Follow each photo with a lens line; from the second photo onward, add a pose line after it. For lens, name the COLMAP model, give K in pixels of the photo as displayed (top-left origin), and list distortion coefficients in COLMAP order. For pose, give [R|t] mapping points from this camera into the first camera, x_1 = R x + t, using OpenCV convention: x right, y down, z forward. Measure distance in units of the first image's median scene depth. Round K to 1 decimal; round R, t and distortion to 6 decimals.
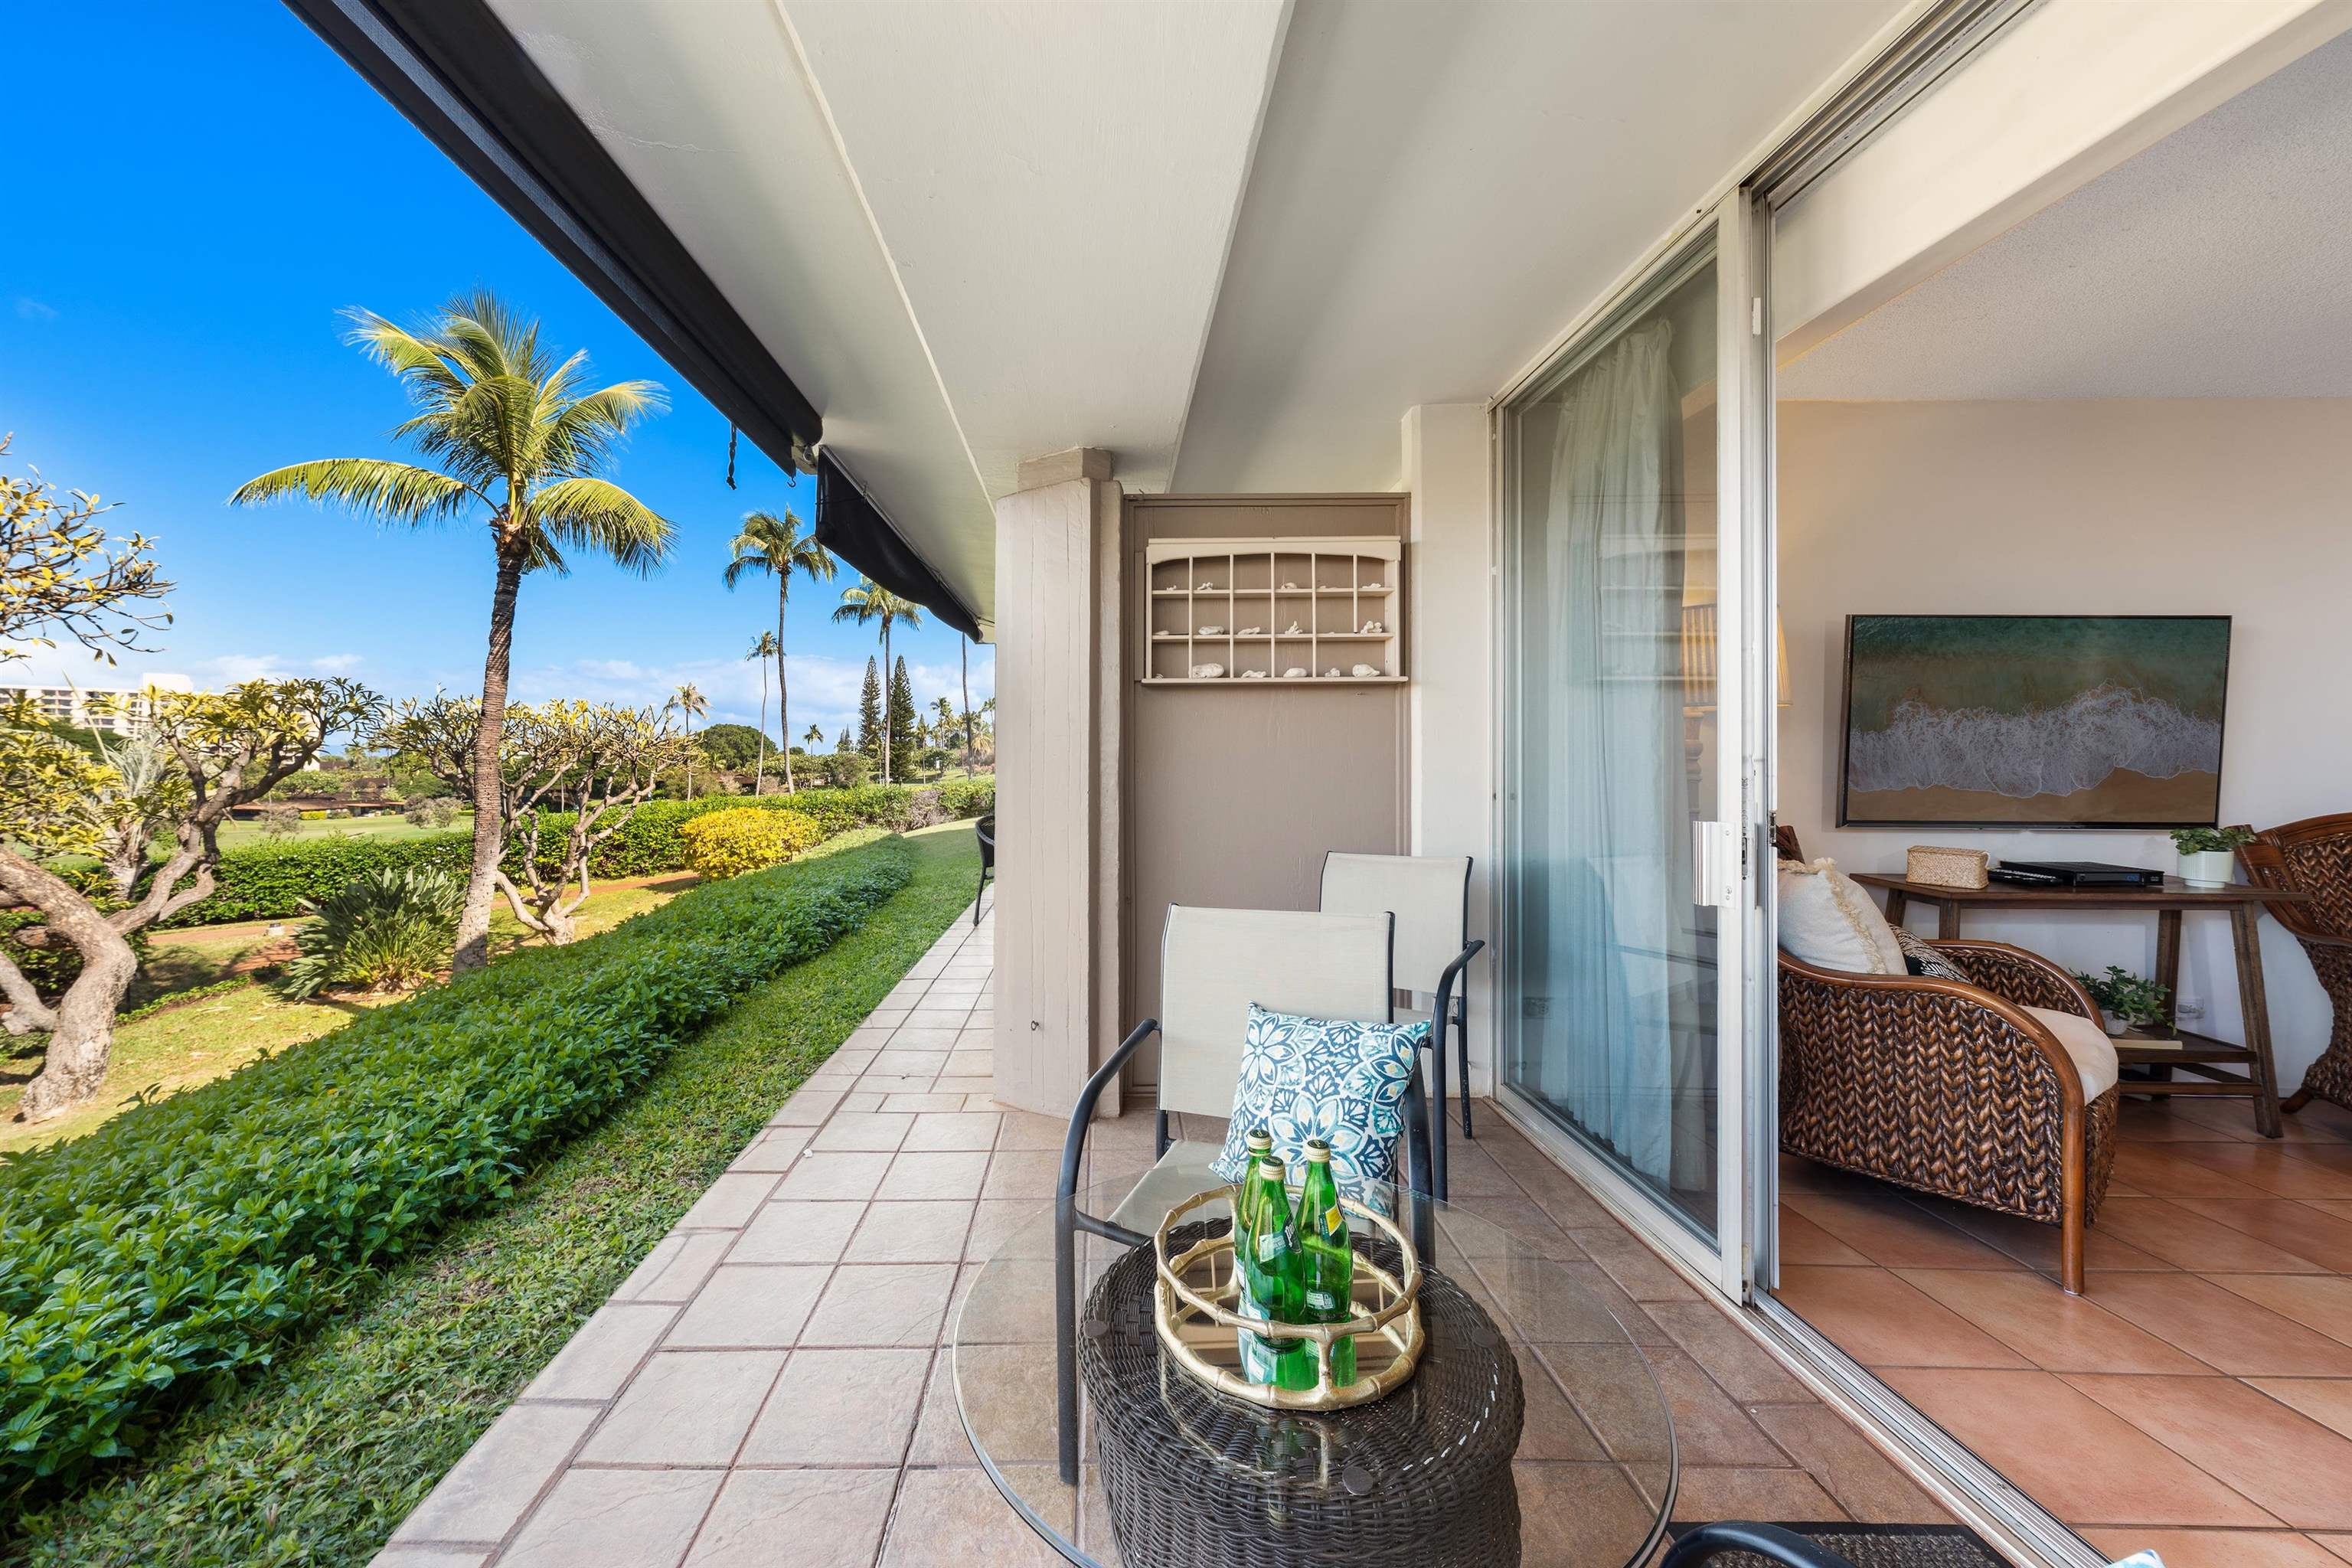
lens RADIAL K [[917.4, 0, 1158.6], [0, 917.4, 748.3], [0, 0, 1]] dist [-0.000449, 0.000048]
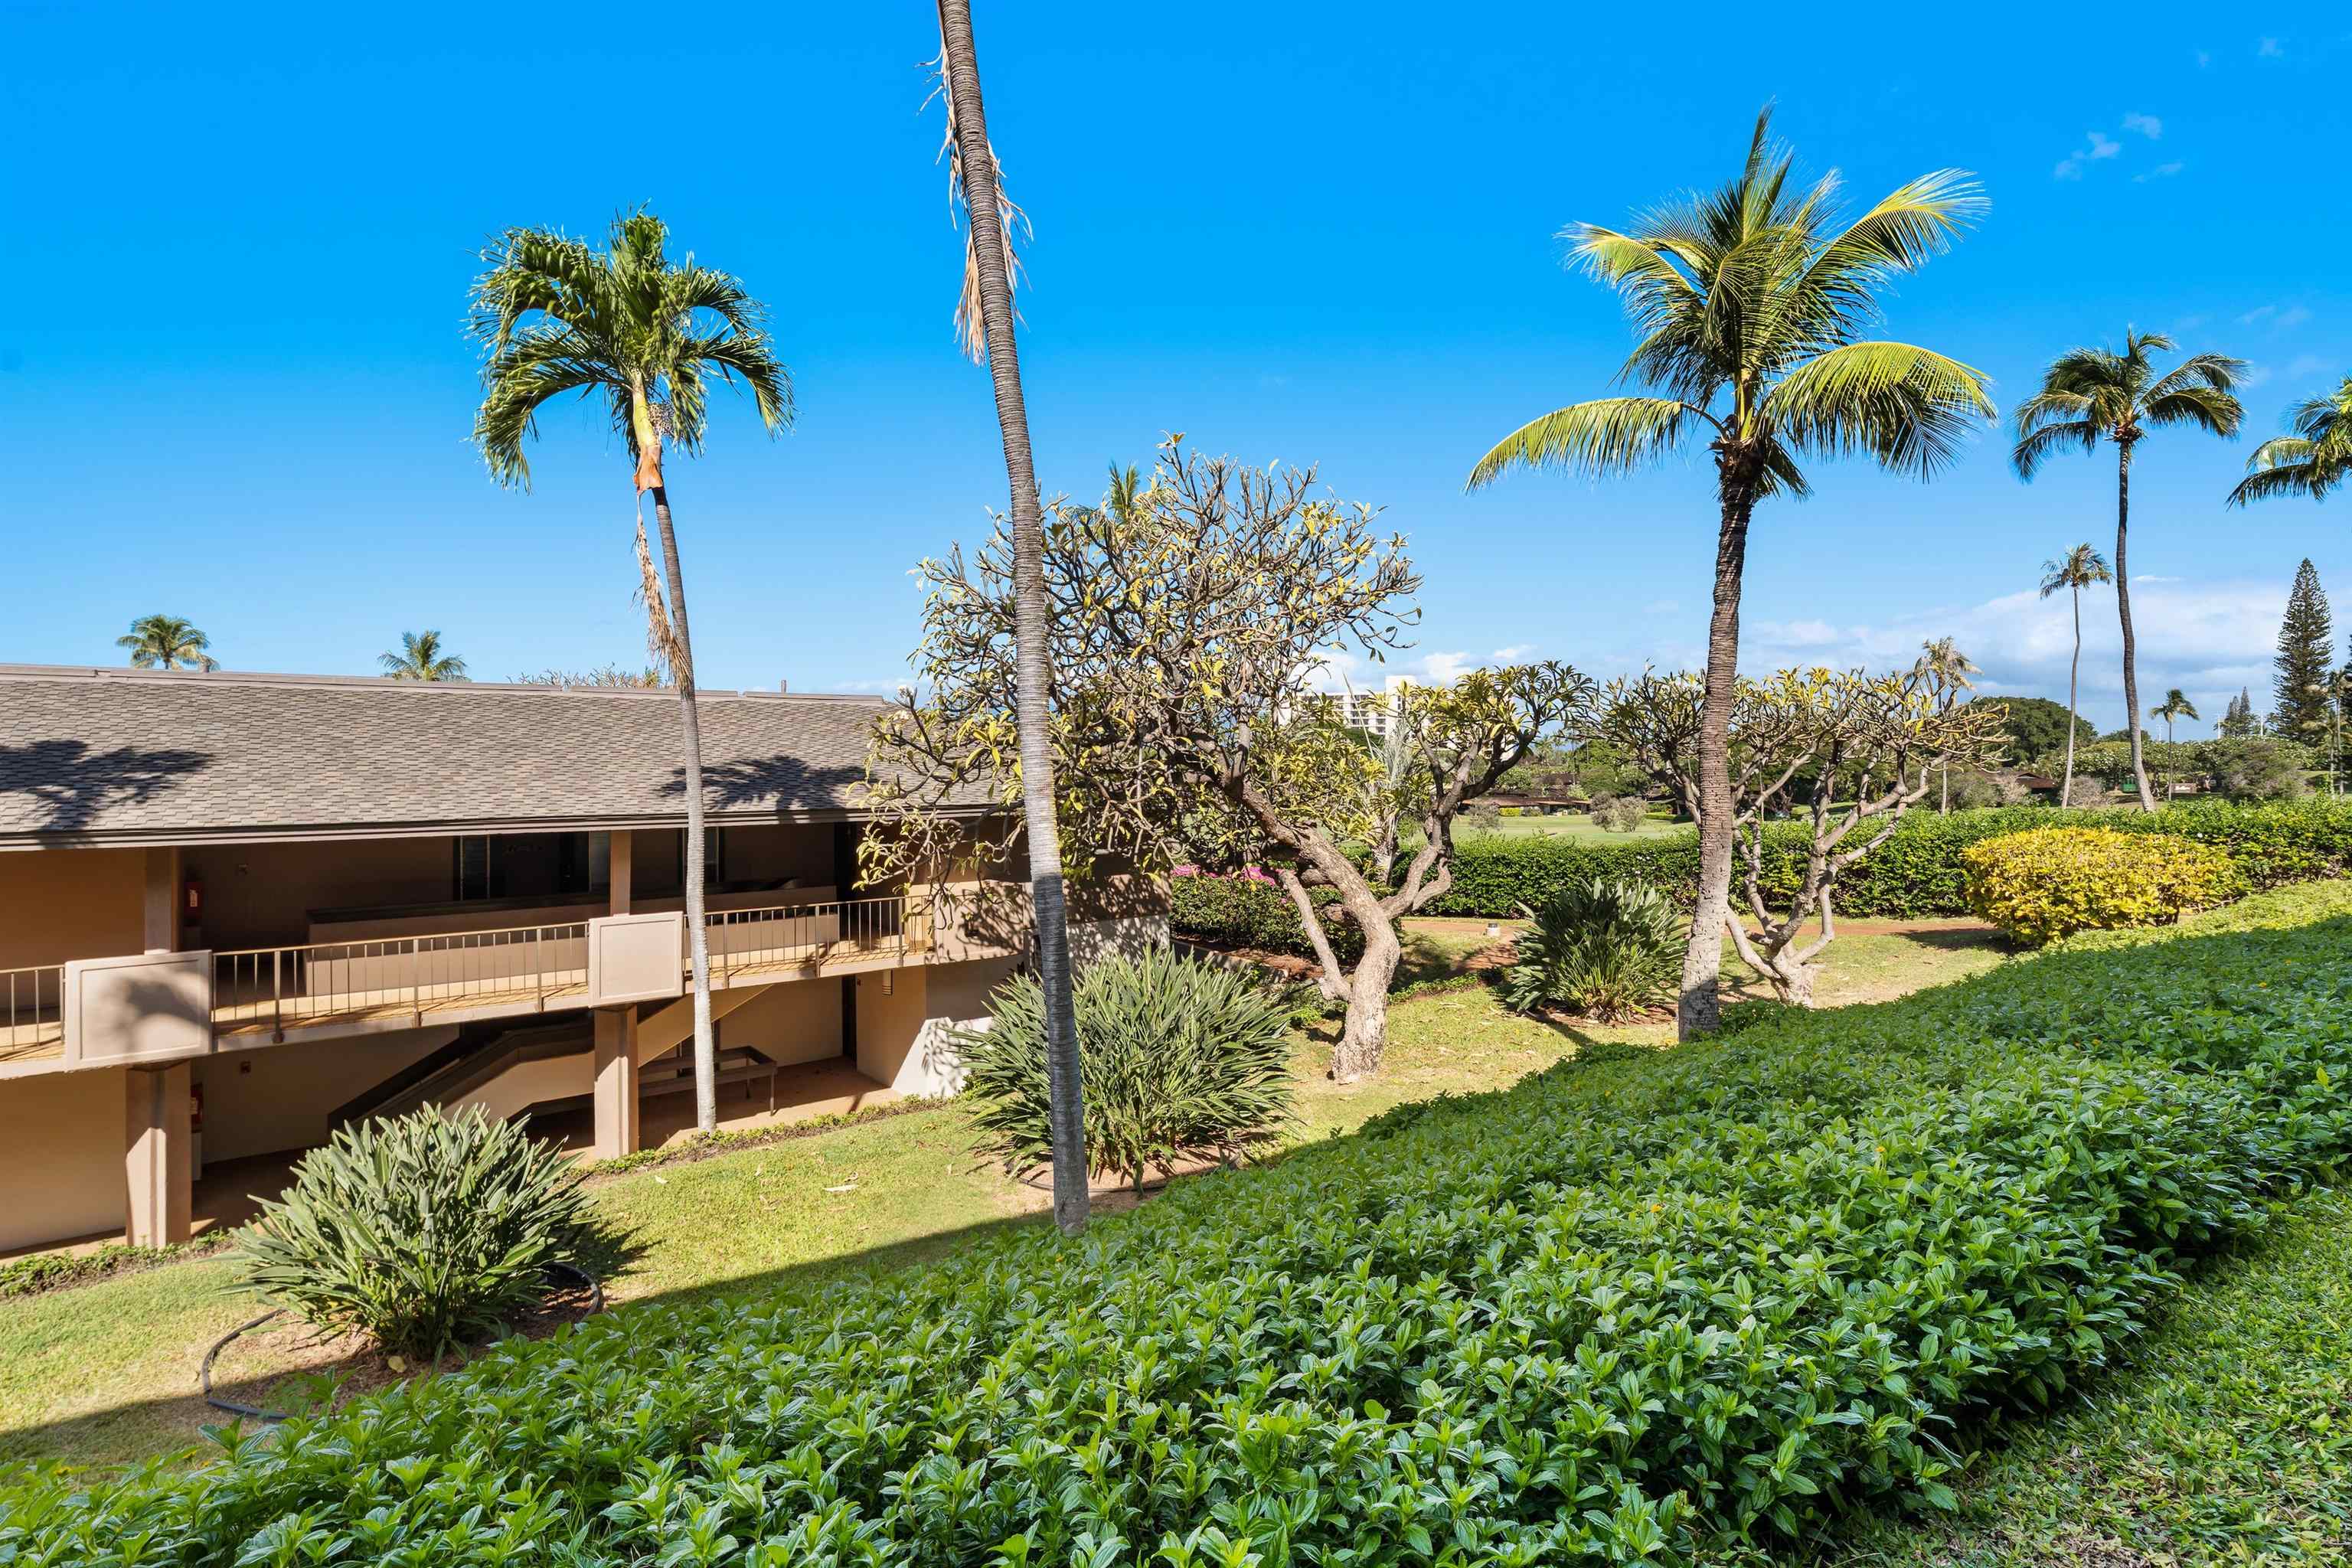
lens RADIAL K [[1147.8, 0, 1174.3], [0, 1147.8, 749.9], [0, 0, 1]] dist [0.001874, 0.000078]
pose [[0.534437, -0.008169, -0.845169, -0.140442], [0.014343, 0.999897, -0.000595, 0.005319], [0.845086, -0.011804, 0.534499, 0.086096]]
